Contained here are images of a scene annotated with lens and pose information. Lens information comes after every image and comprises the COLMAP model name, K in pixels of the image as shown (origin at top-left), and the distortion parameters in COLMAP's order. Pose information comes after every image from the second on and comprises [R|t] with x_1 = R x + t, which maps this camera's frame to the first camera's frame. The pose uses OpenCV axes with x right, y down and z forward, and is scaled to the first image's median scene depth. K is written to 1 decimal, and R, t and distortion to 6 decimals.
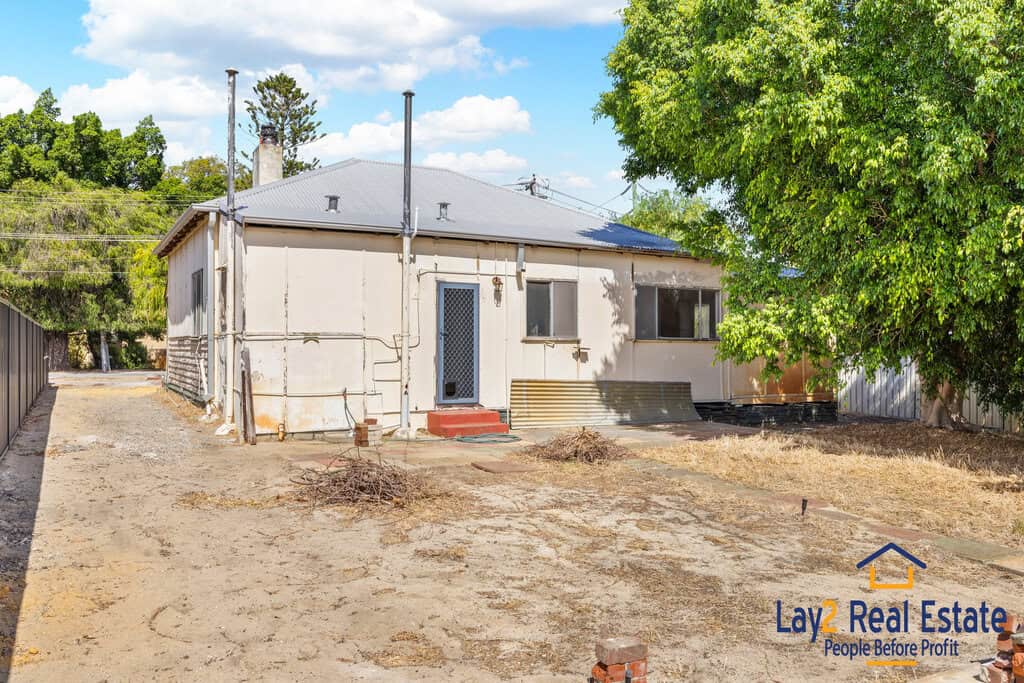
lens RADIAL K [[801.5, 0, 514.8], [0, 801.5, 341.5], [0, 0, 1]] dist [-0.029512, 0.022459]
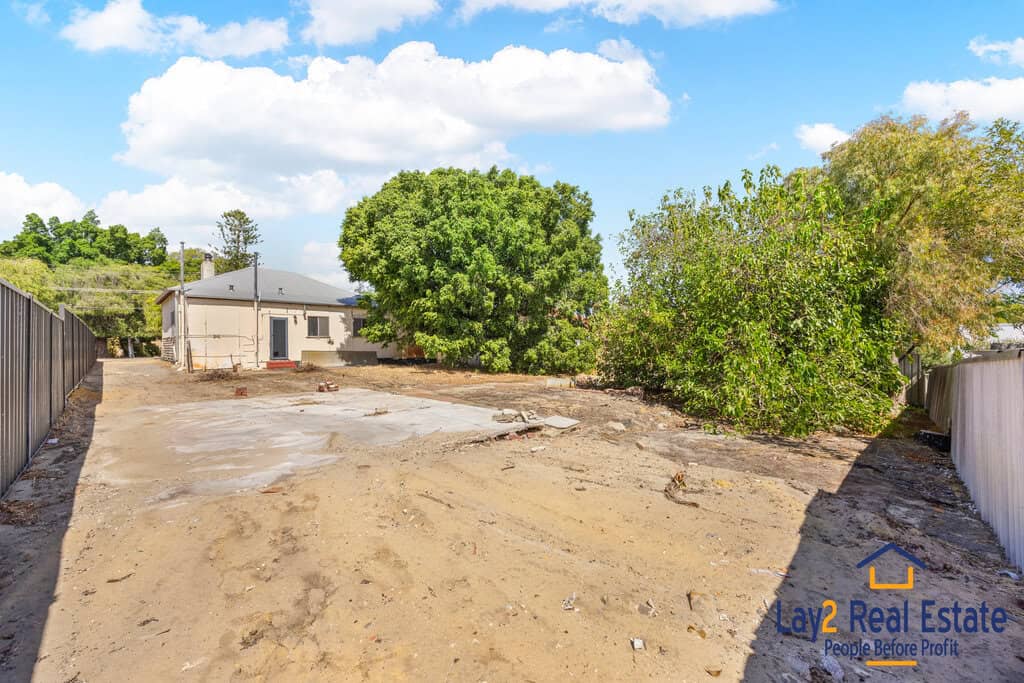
lens RADIAL K [[392.1, 0, 507.8], [0, 392.1, 340.4], [0, 0, 1]] dist [-0.000092, -0.000471]
pose [[0.958680, -0.011371, 0.284260, 0.114257], [0.012236, 0.999924, -0.001270, 0.007801], [-0.284224, 0.004696, 0.958747, -0.213743]]
